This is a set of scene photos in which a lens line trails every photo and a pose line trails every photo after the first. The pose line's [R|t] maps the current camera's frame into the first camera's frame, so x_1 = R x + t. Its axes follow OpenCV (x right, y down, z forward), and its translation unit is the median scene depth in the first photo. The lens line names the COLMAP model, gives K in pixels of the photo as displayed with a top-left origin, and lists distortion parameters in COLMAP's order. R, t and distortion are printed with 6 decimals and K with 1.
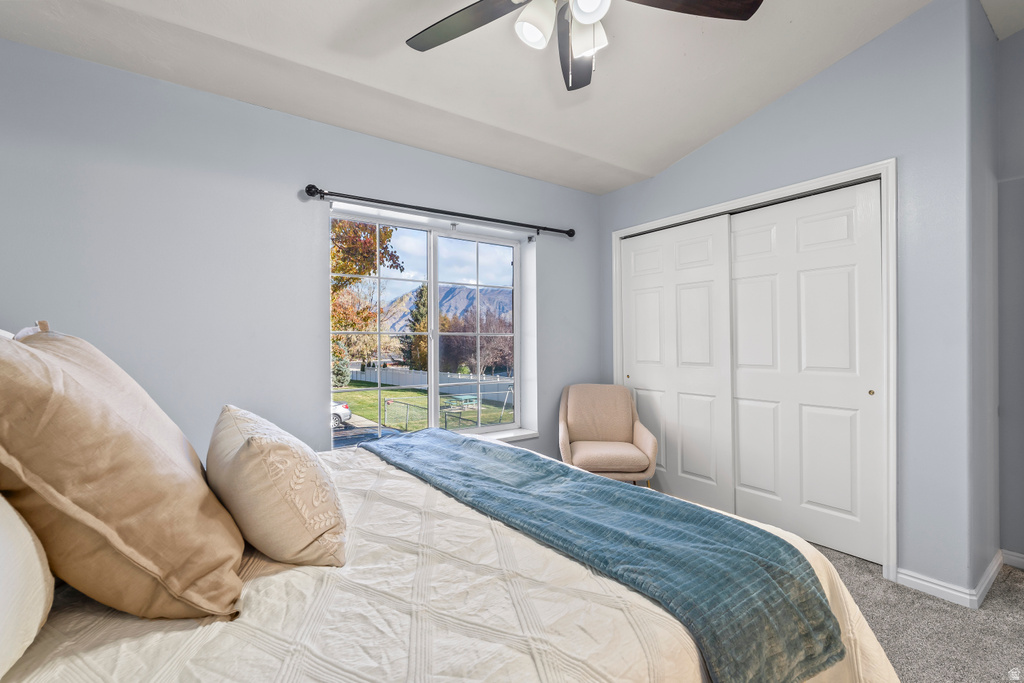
lens RADIAL K [[453.6, 0, 515.0], [0, 453.6, 332.4], [0, 0, 1]] dist [-0.003183, -0.000108]
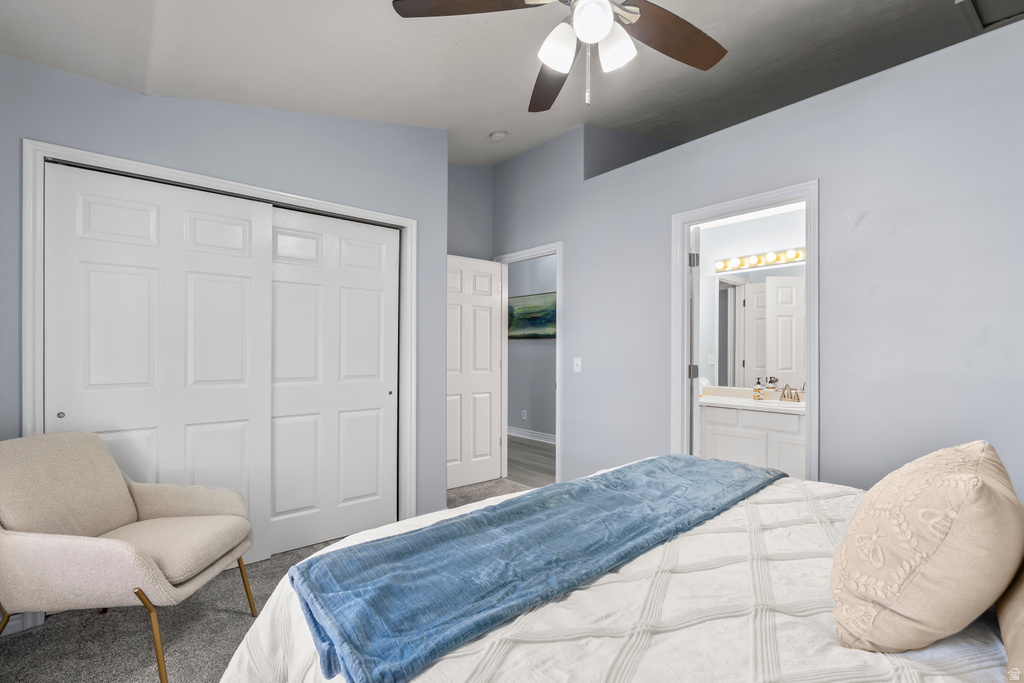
lens RADIAL K [[453.6, 0, 514.2], [0, 453.6, 348.0], [0, 0, 1]] dist [-0.003183, -0.000108]
pose [[-0.074009, 0.016408, 0.997123, -0.423429], [-0.019225, 0.999655, -0.017877, 0.017847], [-0.997072, -0.020493, -0.073668, 0.607857]]
